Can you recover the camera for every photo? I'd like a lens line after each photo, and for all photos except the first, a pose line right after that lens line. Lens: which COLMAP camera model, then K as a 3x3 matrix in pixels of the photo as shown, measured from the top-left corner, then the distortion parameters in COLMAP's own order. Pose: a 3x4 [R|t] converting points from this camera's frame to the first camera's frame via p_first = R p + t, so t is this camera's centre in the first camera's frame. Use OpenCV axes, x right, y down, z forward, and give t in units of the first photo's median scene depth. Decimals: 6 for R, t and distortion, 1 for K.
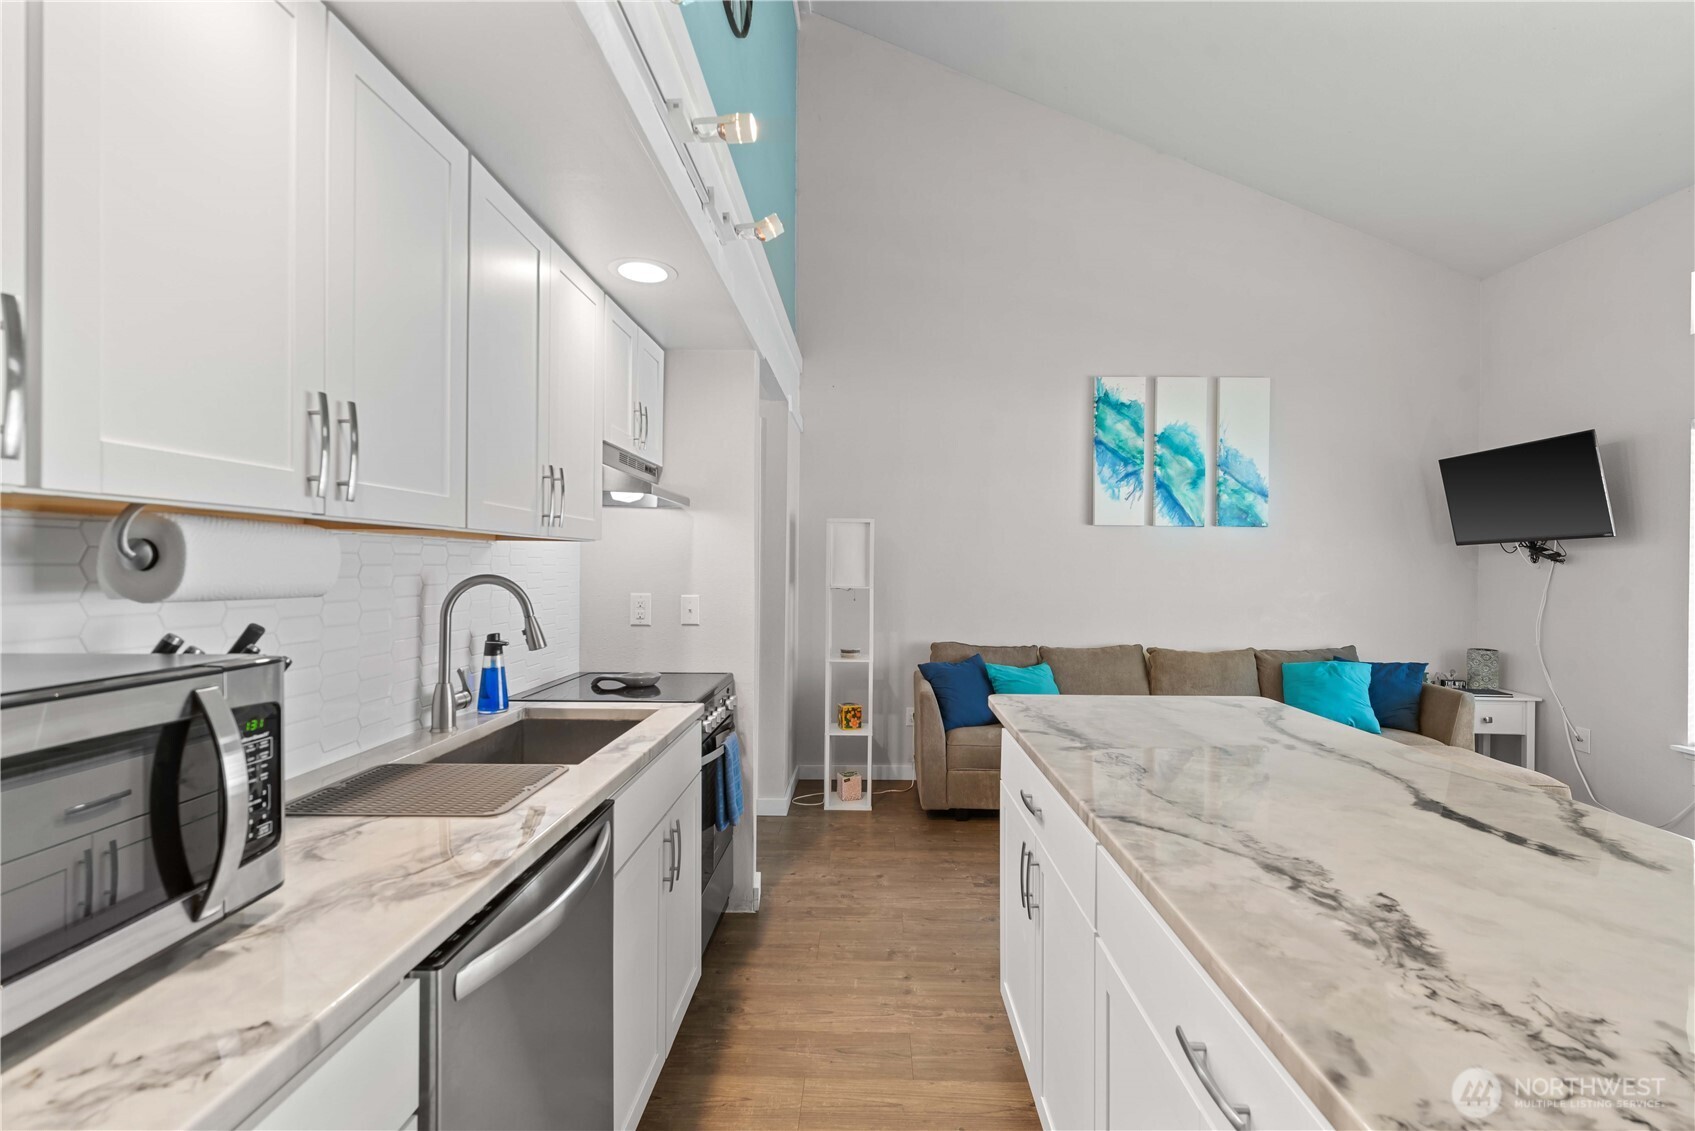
lens RADIAL K [[735.4, 0, 864.3], [0, 735.4, 561.9], [0, 0, 1]] dist [-0.000401, 0.000418]
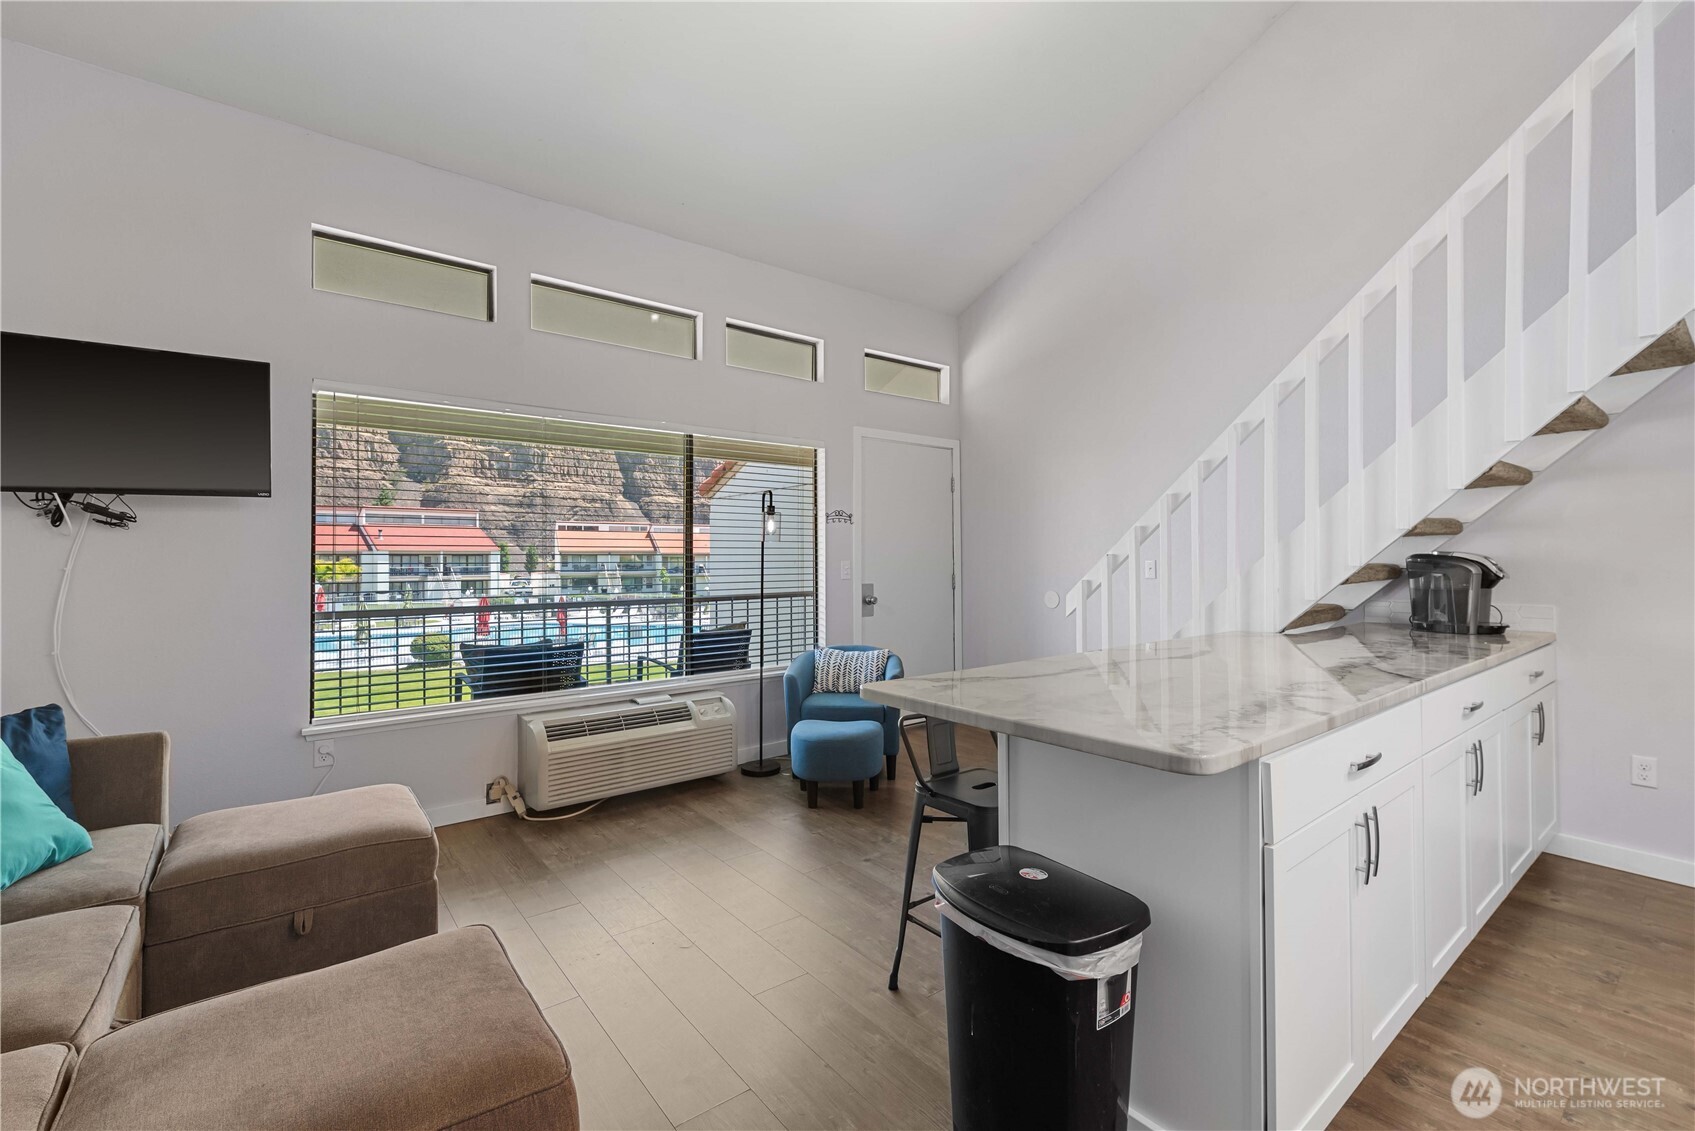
lens RADIAL K [[735.4, 0, 855.7], [0, 735.4, 553.4], [0, 0, 1]] dist [-0.000401, 0.000418]
pose [[-0.637946, 0.002638, 0.770076, -0.034172], [-0.001656, 0.999987, -0.004798, 0.025225], [-0.770079, -0.004336, -0.637934, 0.821849]]
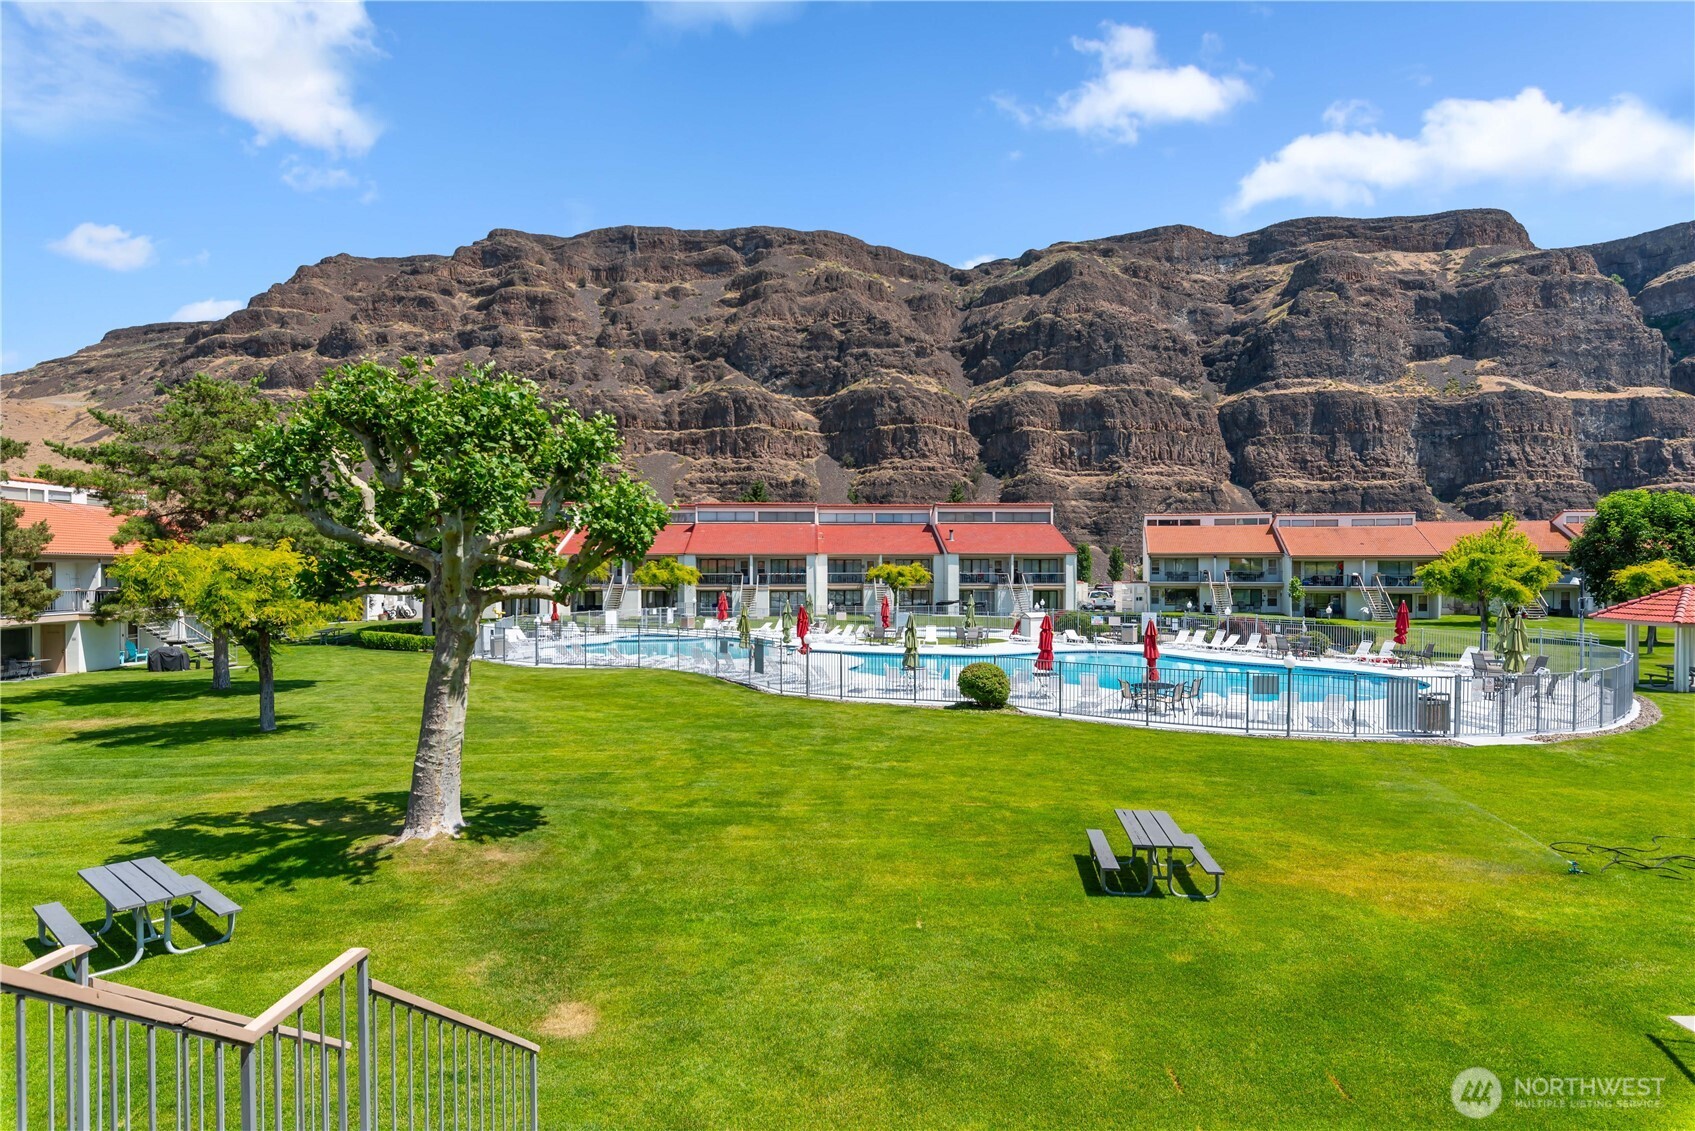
lens RADIAL K [[939.3, 0, 869.5], [0, 939.3, 573.8], [0, 0, 1]] dist [-0.002154, -0.000120]
pose [[-0.019221, -0.014702, 0.999707, 1.237706], [-0.001815, 0.999891, 0.014670, 0.026094], [-0.999814, -0.001533, -0.019245, 0.401554]]
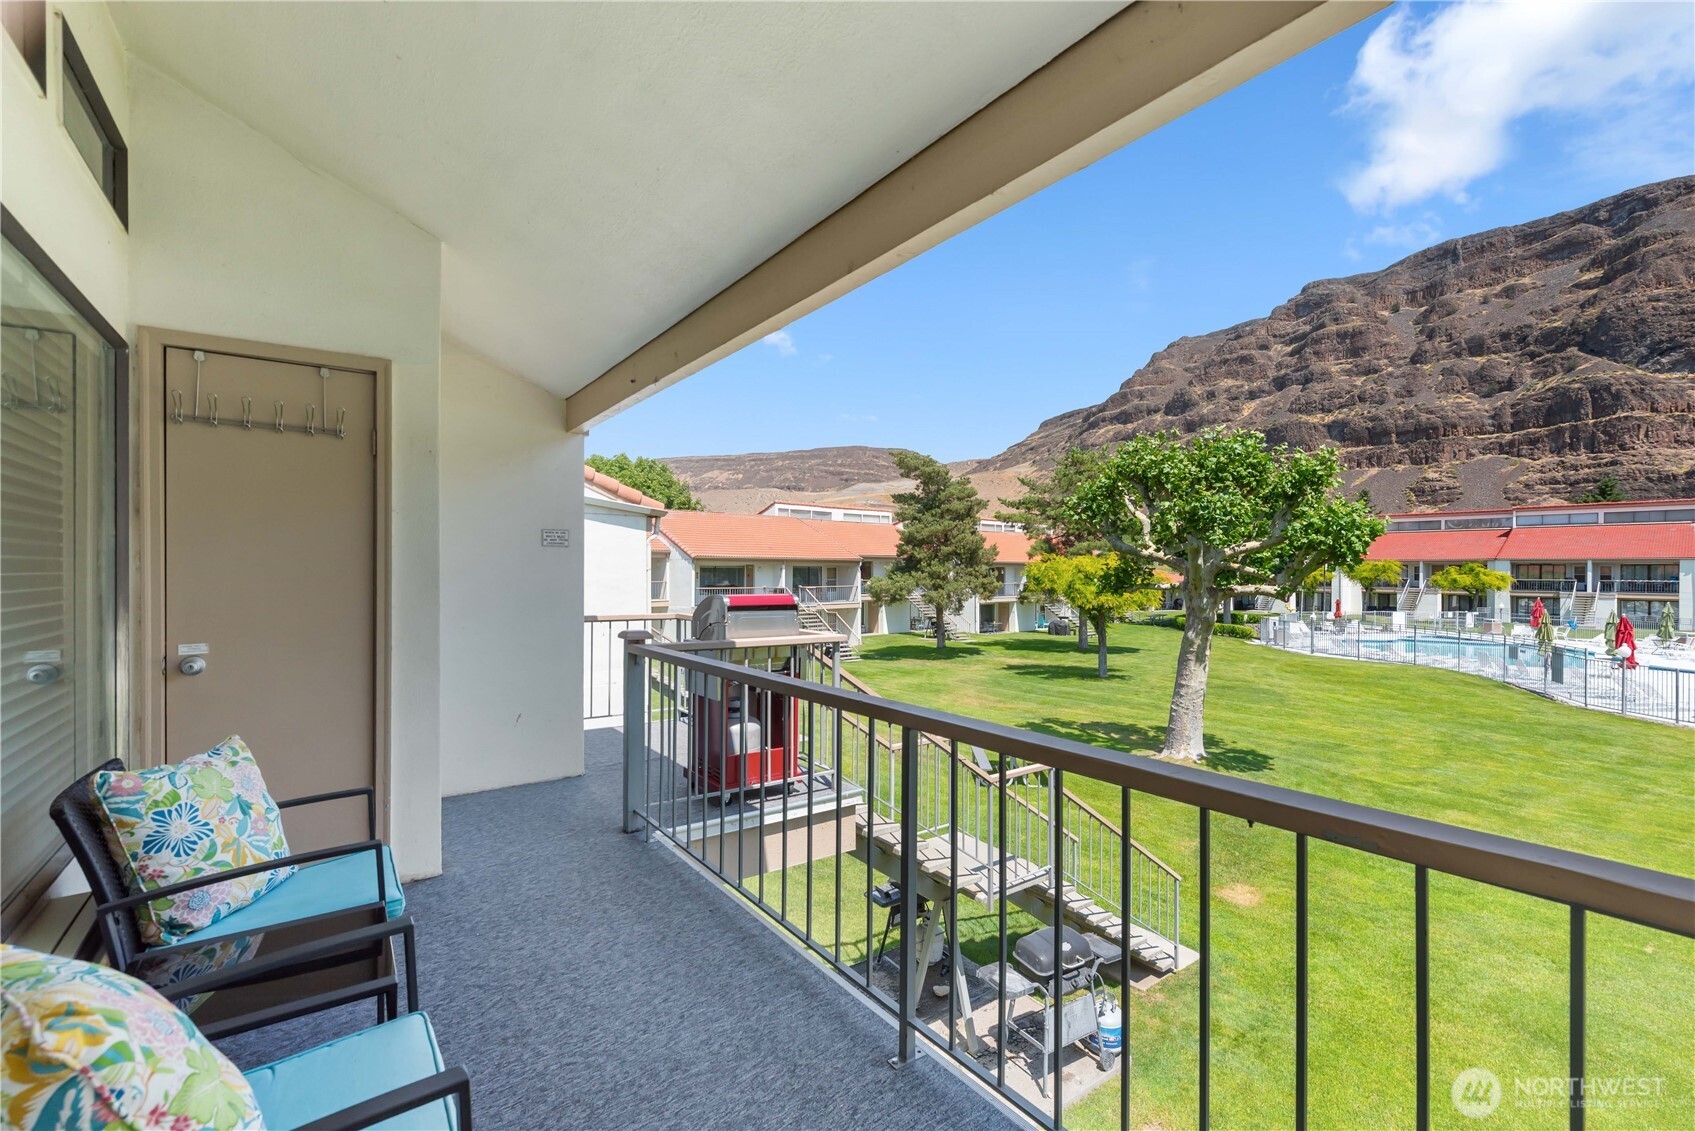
lens RADIAL K [[735.4, 0, 855.1], [0, 735.4, 564.9], [0, 0, 1]] dist [-0.000401, 0.000418]
pose [[0.789599, 0.000054, 0.613623, 0.968691], [-0.000691, 0.999999, 0.000800, 0.018721], [-0.613623, -0.001056, 0.789598, -0.033512]]
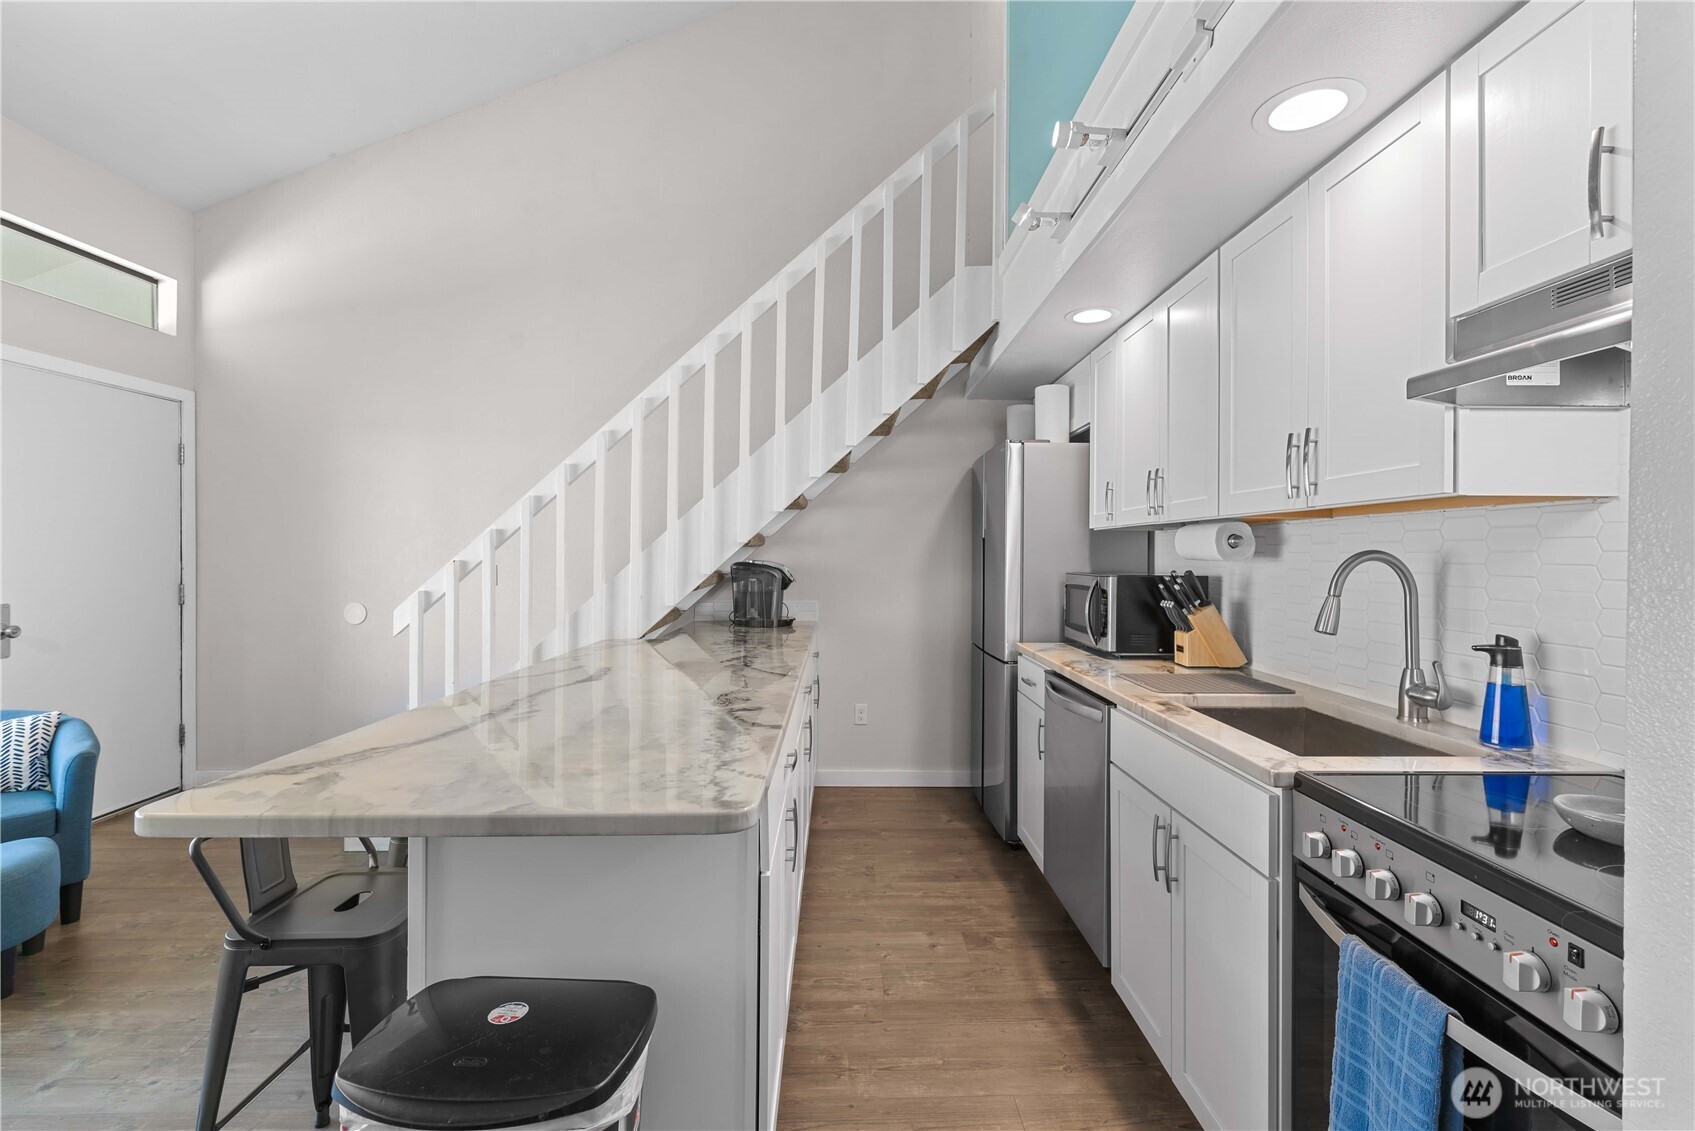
lens RADIAL K [[735.4, 0, 869.1], [0, 735.4, 554.4], [0, 0, 1]] dist [-0.000401, 0.000418]
pose [[-0.998441, -0.011274, -0.054660, 0.066040], [-0.011164, 0.999935, -0.002310, 0.012673], [0.054683, -0.001696, -0.998502, 0.801830]]
